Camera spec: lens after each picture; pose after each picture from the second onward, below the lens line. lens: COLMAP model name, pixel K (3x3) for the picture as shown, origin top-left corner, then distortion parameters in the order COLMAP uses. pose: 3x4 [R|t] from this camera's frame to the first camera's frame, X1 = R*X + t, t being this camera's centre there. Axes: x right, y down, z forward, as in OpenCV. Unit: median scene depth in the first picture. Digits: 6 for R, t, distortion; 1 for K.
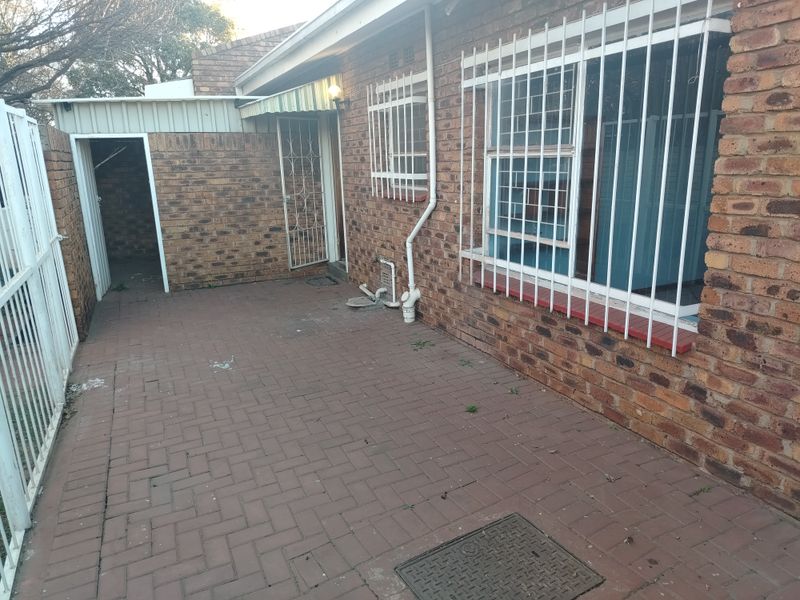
lens RADIAL K [[544.2, 0, 402.4], [0, 544.2, 316.7], [0, 0, 1]] dist [0.002720, -0.000320]
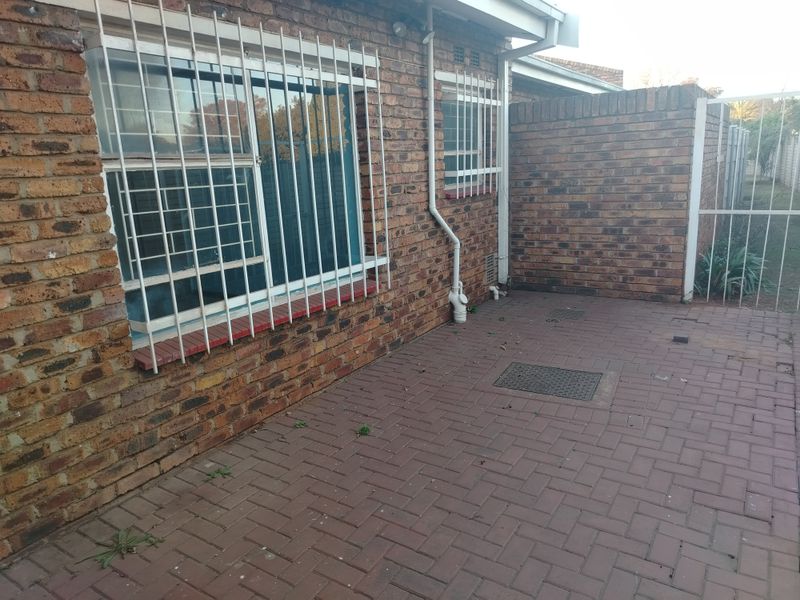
lens RADIAL K [[568.5, 0, 403.0], [0, 568.5, 298.4], [0, 0, 1]] dist [0.058387, -0.000260]
pose [[-0.535674, -0.152890, 0.830468, -0.672522], [0.282696, 0.894253, 0.346979, -0.347330], [-0.795699, 0.420638, -0.435807, 1.271888]]
